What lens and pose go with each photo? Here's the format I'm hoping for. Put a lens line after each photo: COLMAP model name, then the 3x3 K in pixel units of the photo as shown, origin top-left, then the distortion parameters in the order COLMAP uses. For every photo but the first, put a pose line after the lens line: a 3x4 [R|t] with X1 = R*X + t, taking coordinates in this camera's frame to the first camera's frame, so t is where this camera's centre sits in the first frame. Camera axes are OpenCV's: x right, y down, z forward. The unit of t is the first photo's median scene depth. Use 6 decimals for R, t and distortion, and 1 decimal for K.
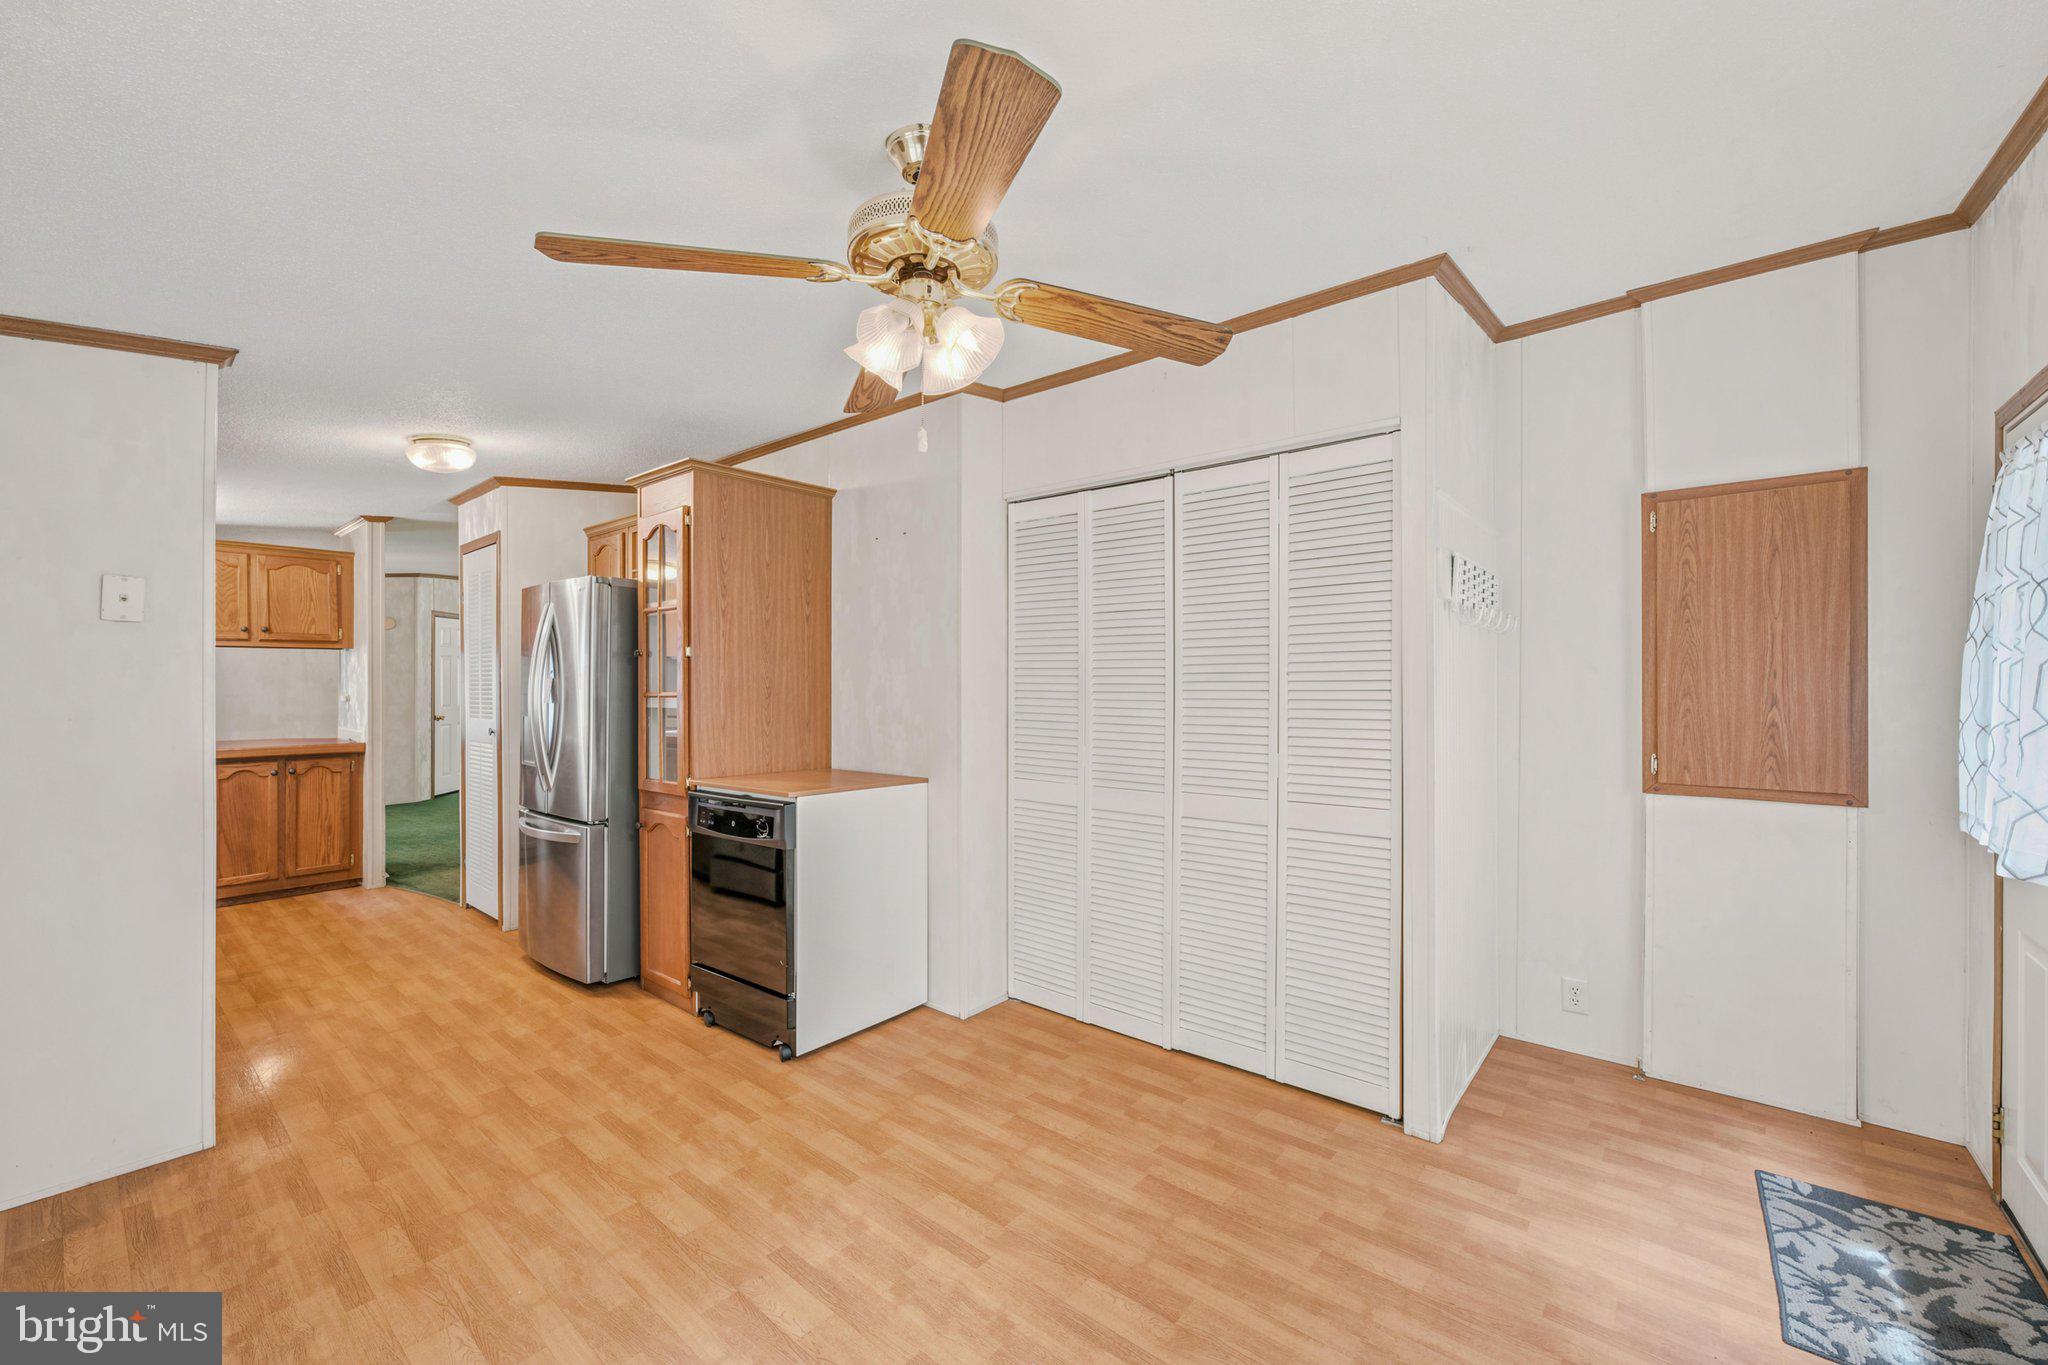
lens RADIAL K [[829.4, 0, 1026.0], [0, 829.4, 683.1], [0, 0, 1]] dist [0.000194, -0.000160]
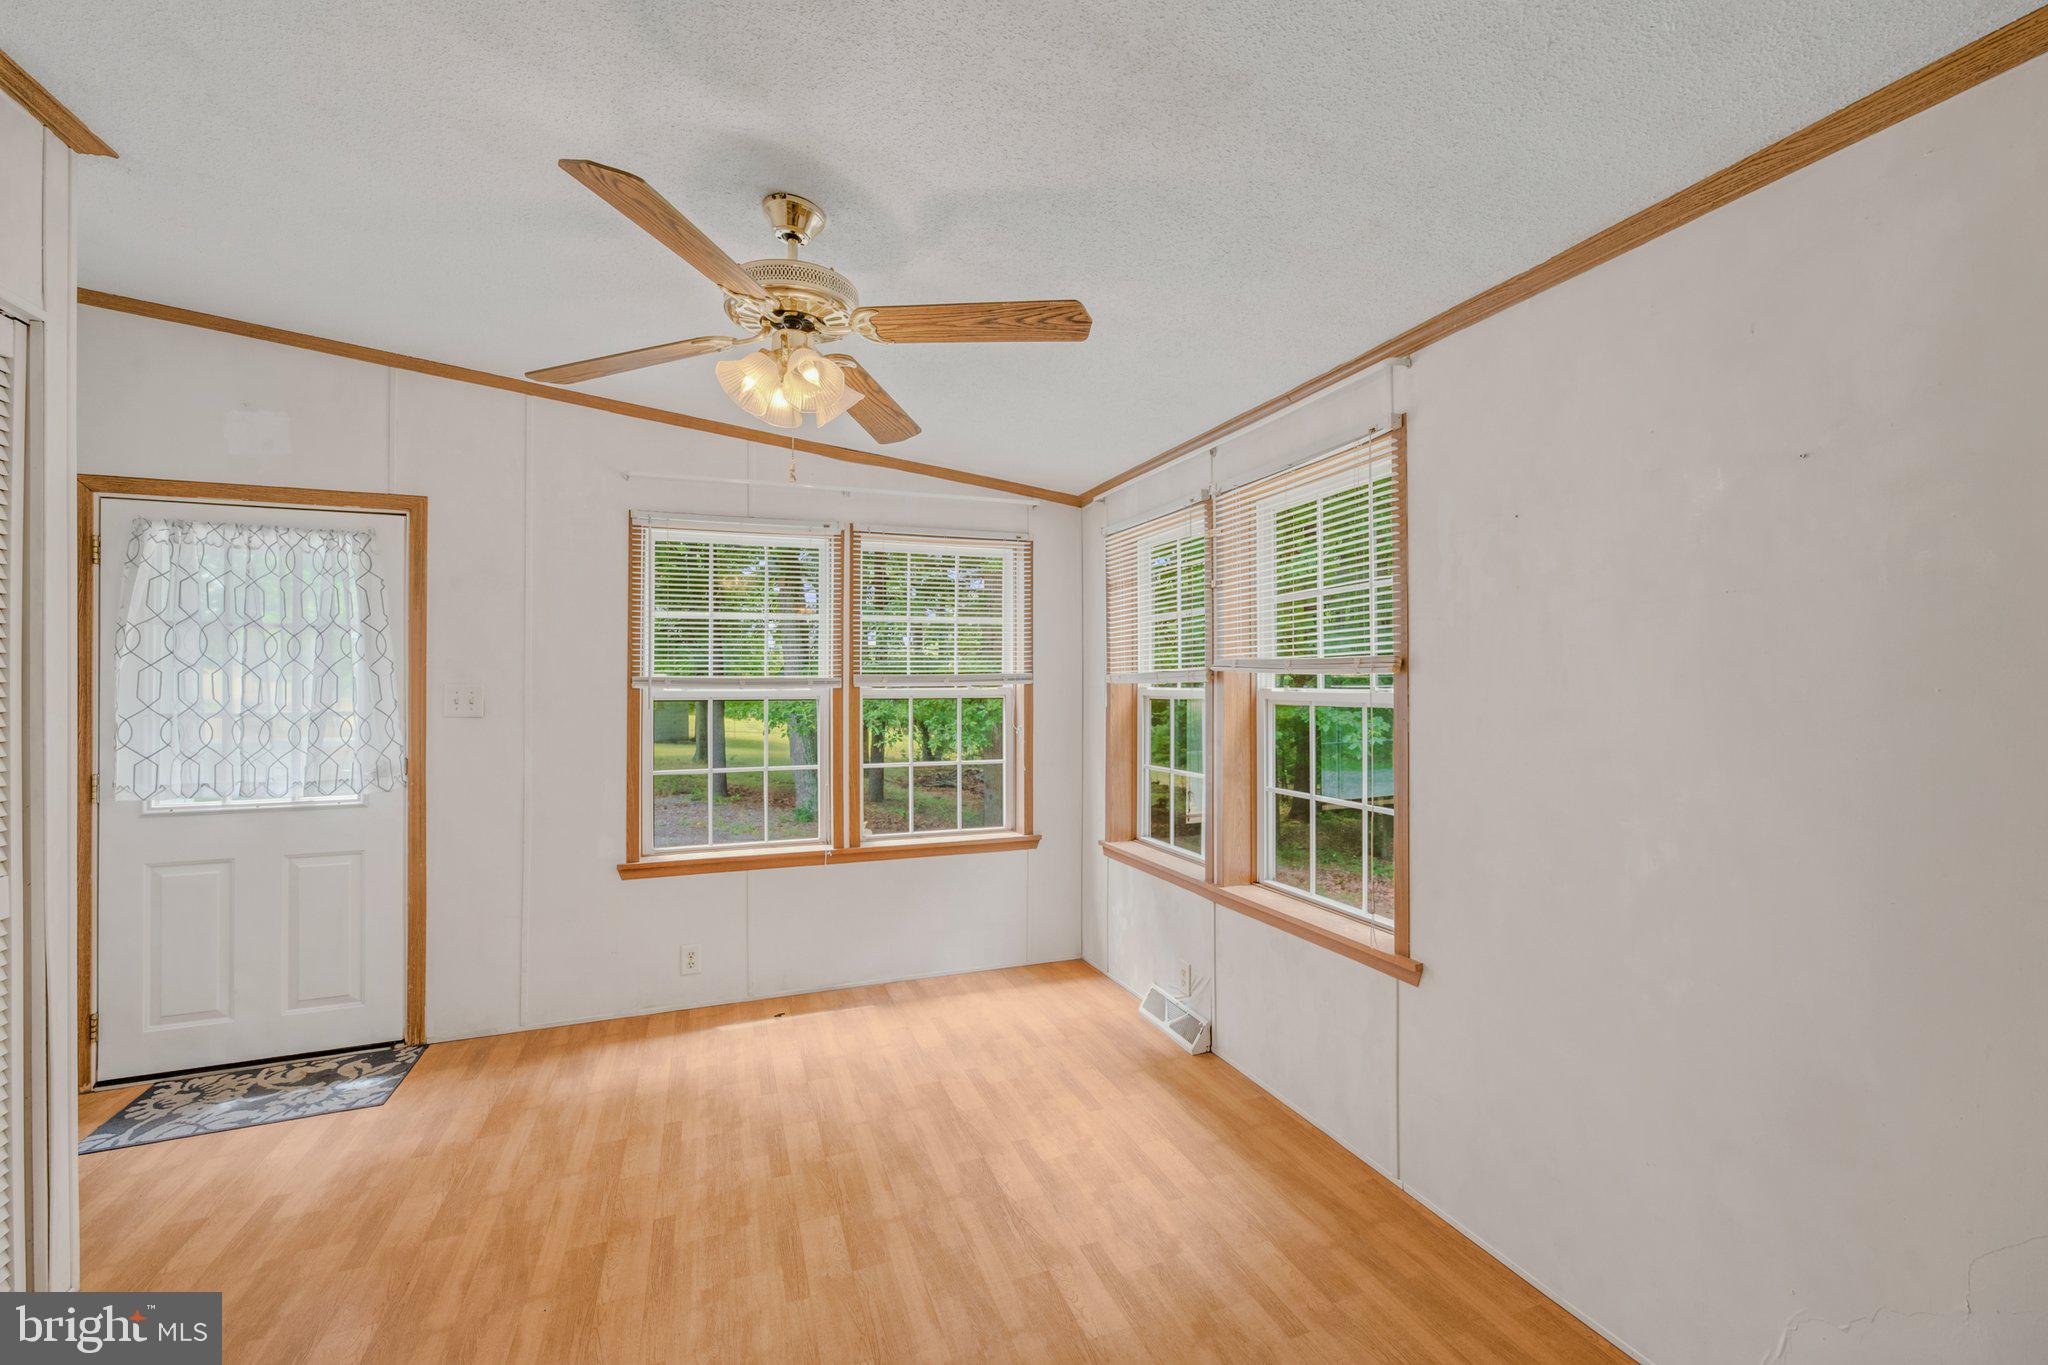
lens RADIAL K [[829.4, 0, 1024.8], [0, 829.4, 682.3], [0, 0, 1]] dist [0.000194, -0.000160]
pose [[-0.873391, 0.002154, 0.487016, -0.820364], [0.002454, 0.999997, -0.000023, -0.007275], [-0.487014, 0.001175, -0.873393, 1.582497]]
